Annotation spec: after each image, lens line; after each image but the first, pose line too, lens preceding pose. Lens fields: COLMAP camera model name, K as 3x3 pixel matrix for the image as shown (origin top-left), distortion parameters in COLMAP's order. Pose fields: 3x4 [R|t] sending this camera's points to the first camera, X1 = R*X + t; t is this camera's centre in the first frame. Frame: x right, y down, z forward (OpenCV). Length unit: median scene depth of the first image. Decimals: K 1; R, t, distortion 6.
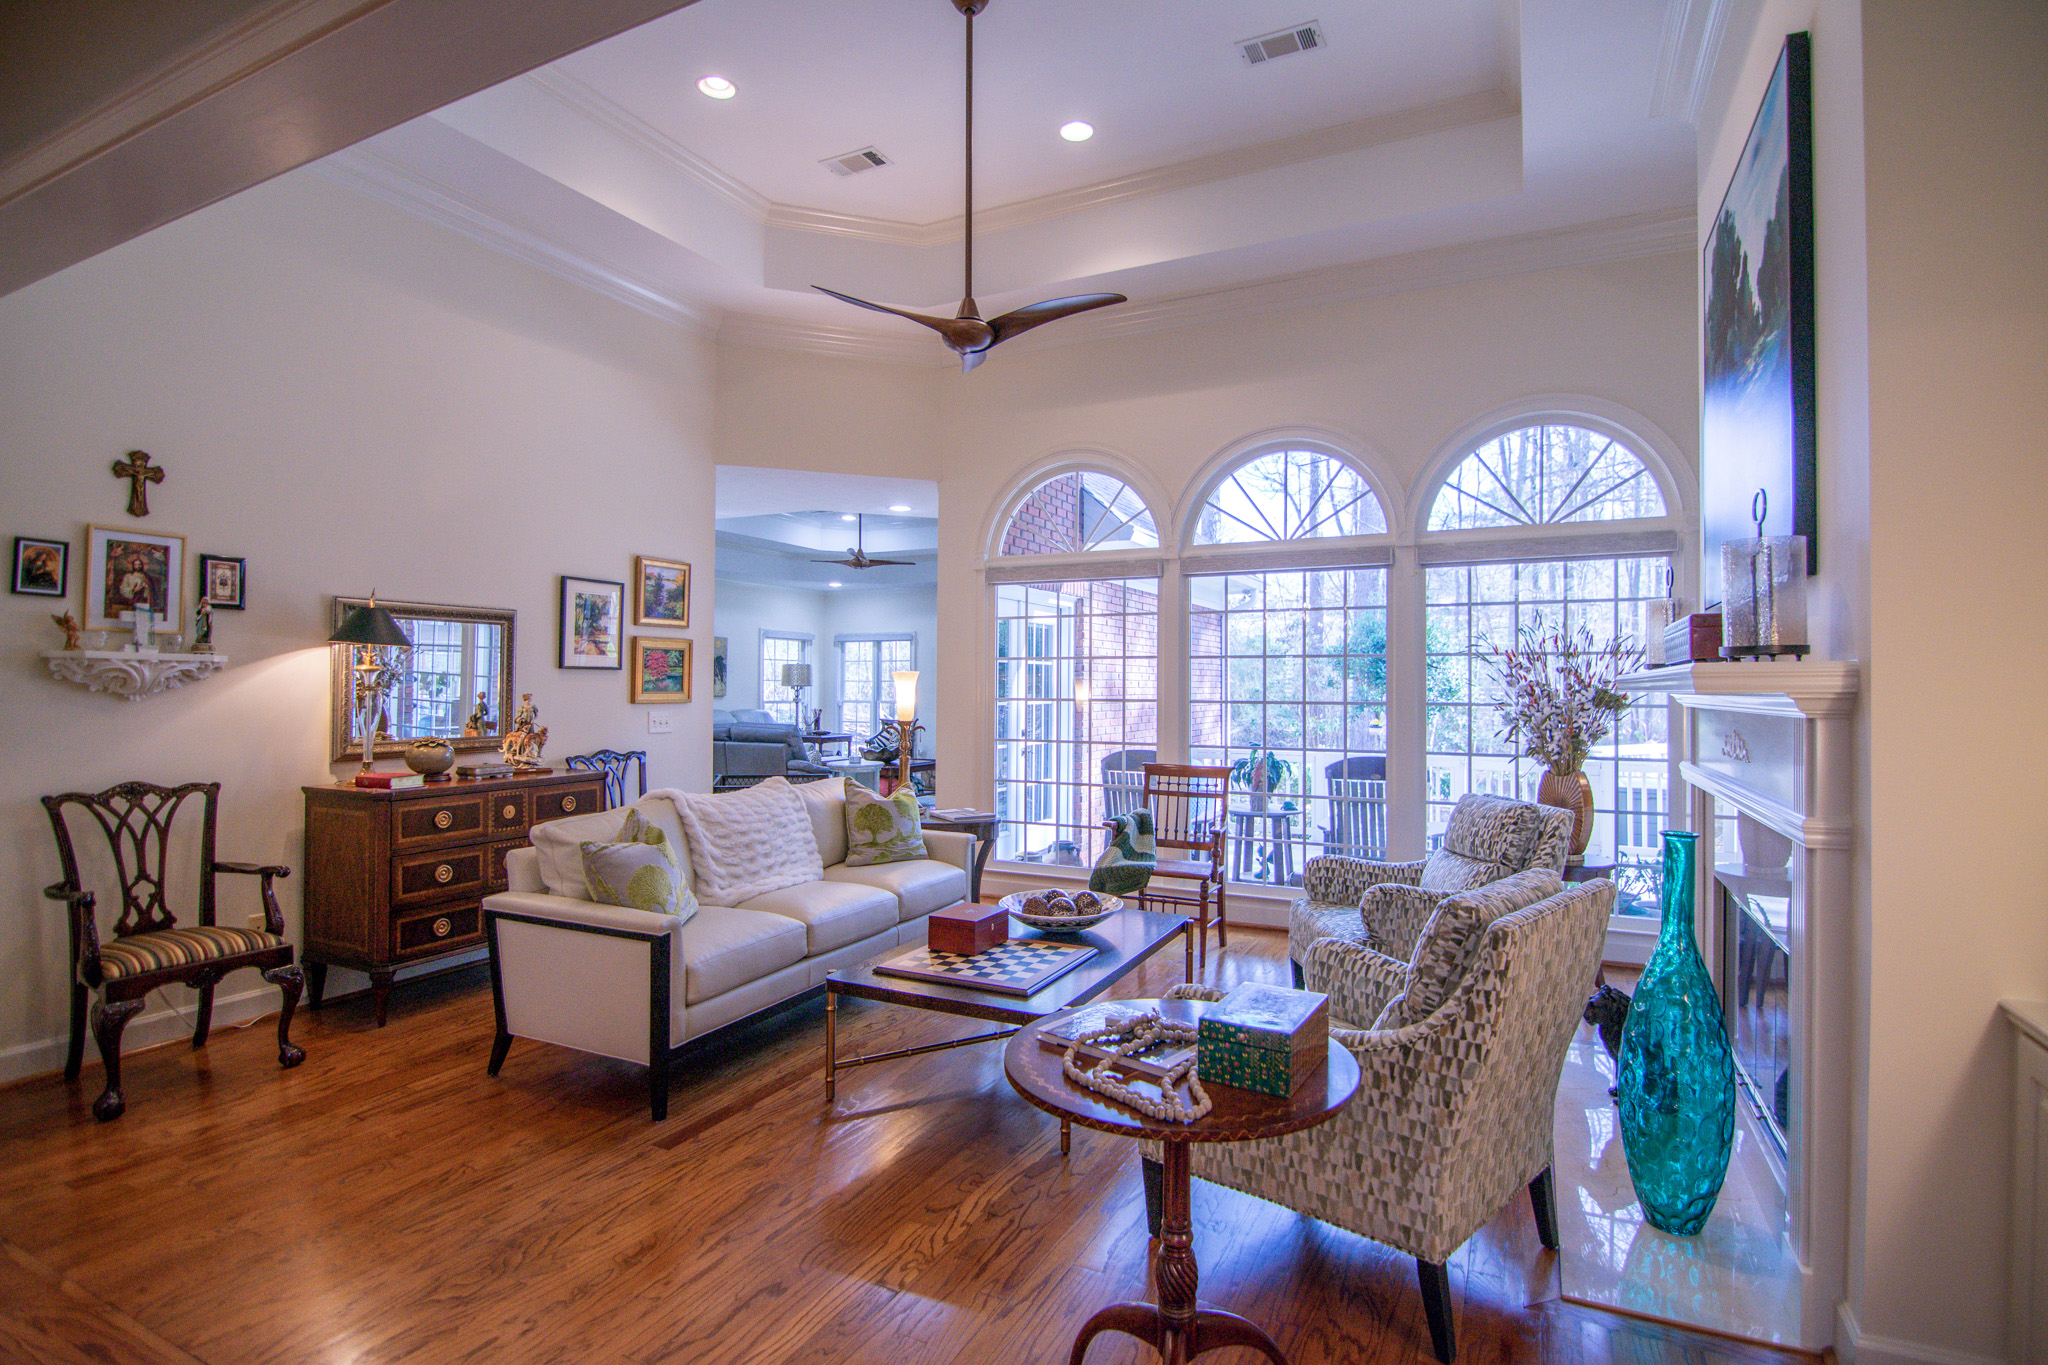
lens RADIAL K [[988.7, 0, 1035.1], [0, 988.7, 683.4], [0, 0, 1]] dist [0.003772, -0.019304]
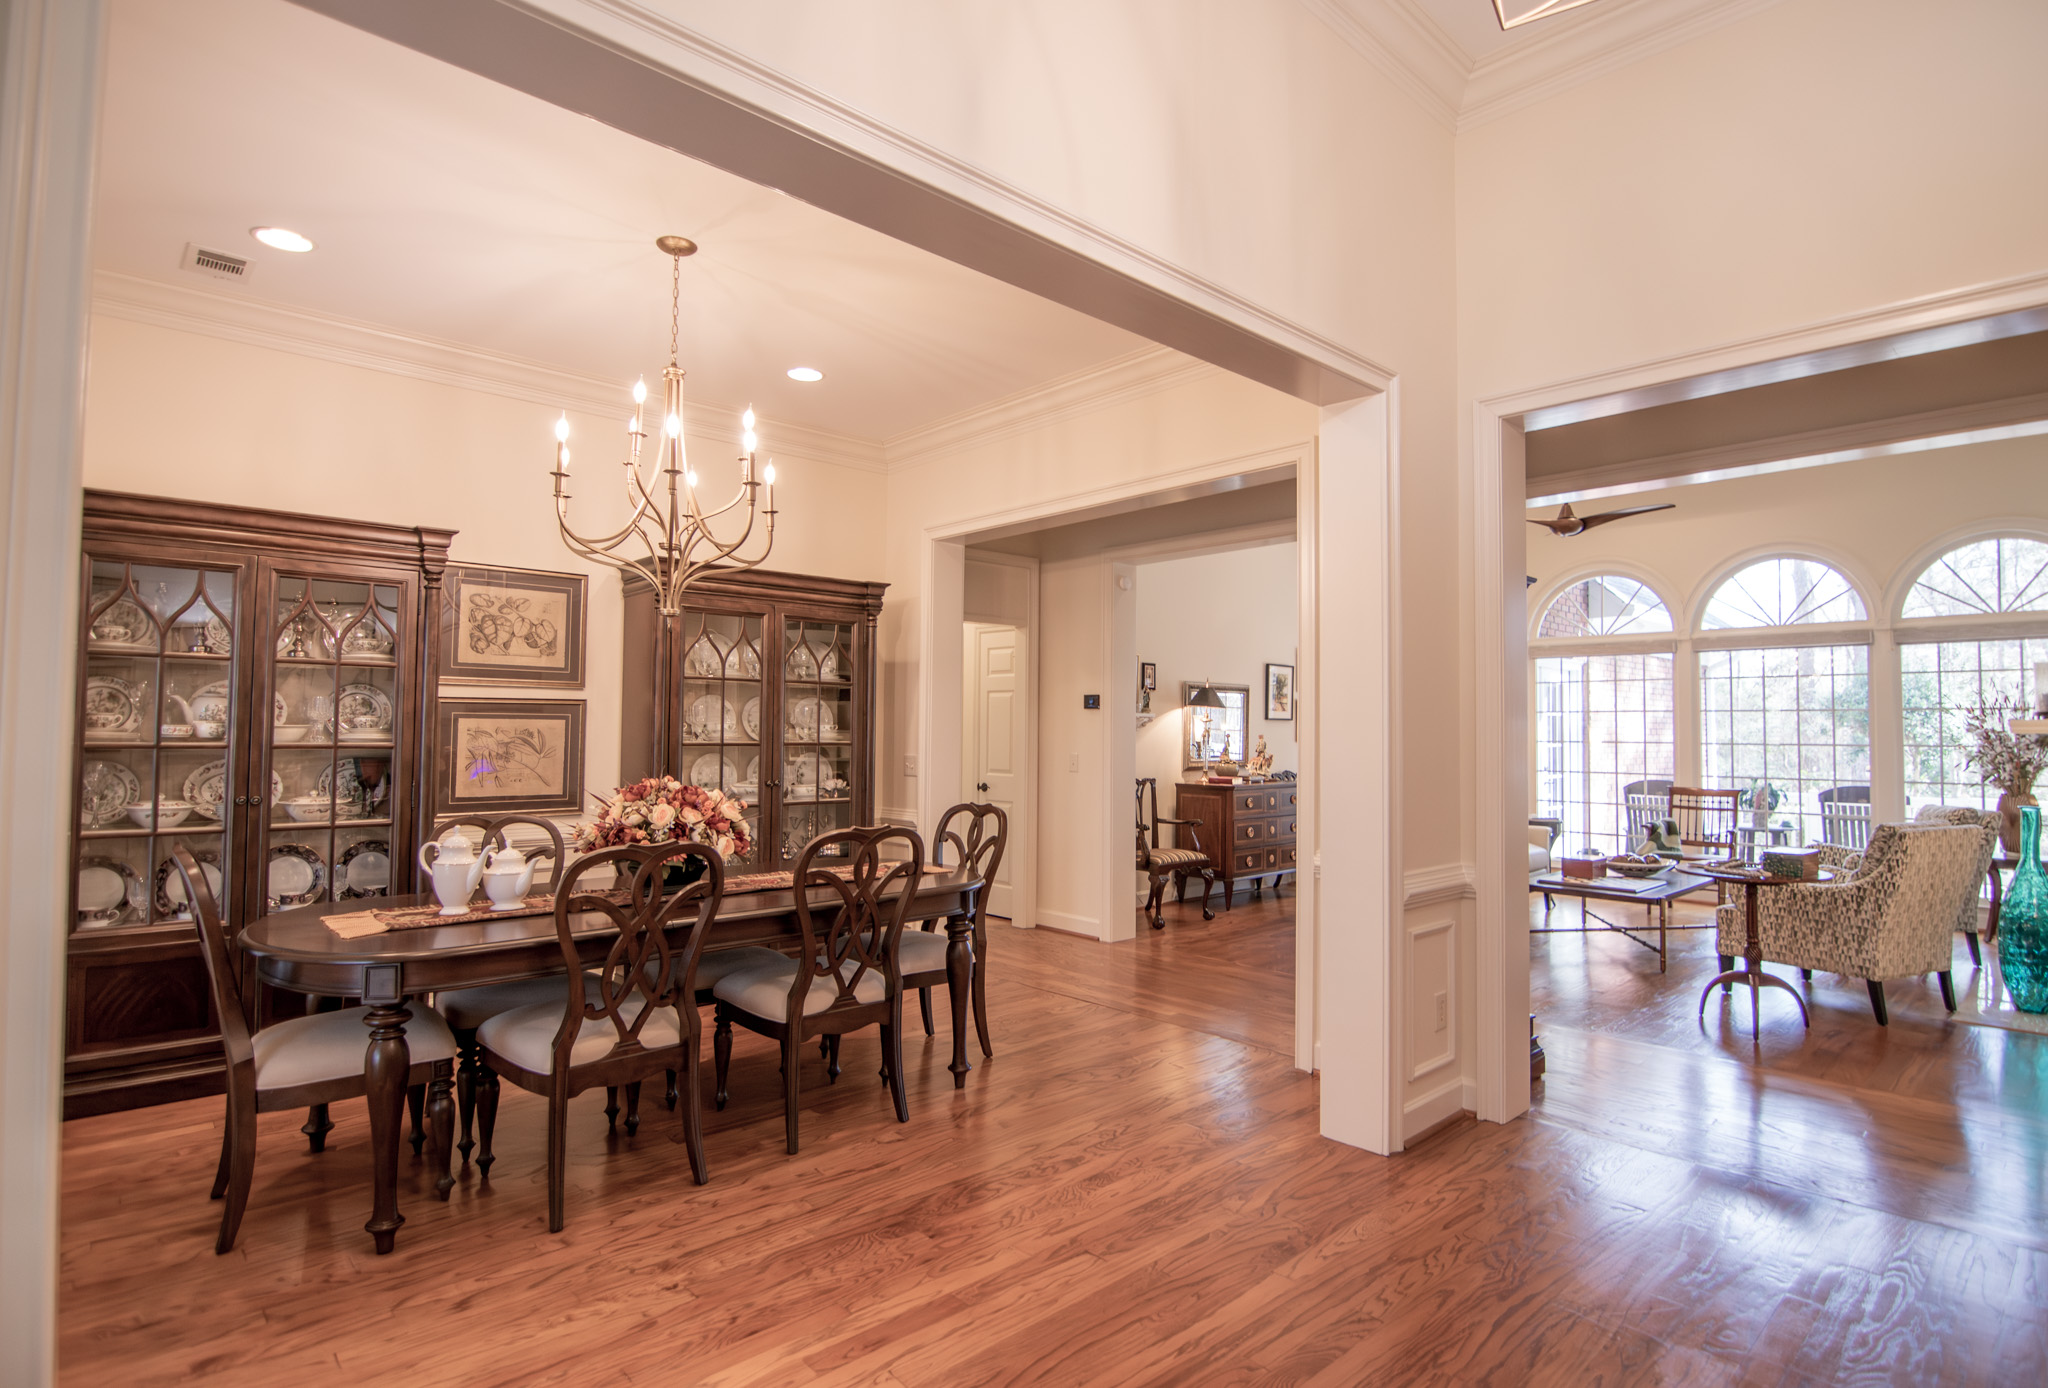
lens RADIAL K [[1032.6, 0, 1064.1], [0, 1032.6, 691.4], [0, 0, 1]] dist [-0.000699, -0.015710]
pose [[0.939920, -0.009300, -0.341268, -0.206022], [-0.003829, 0.999279, -0.037776, 0.003883], [0.341373, 0.036813, 0.939207, -0.714641]]
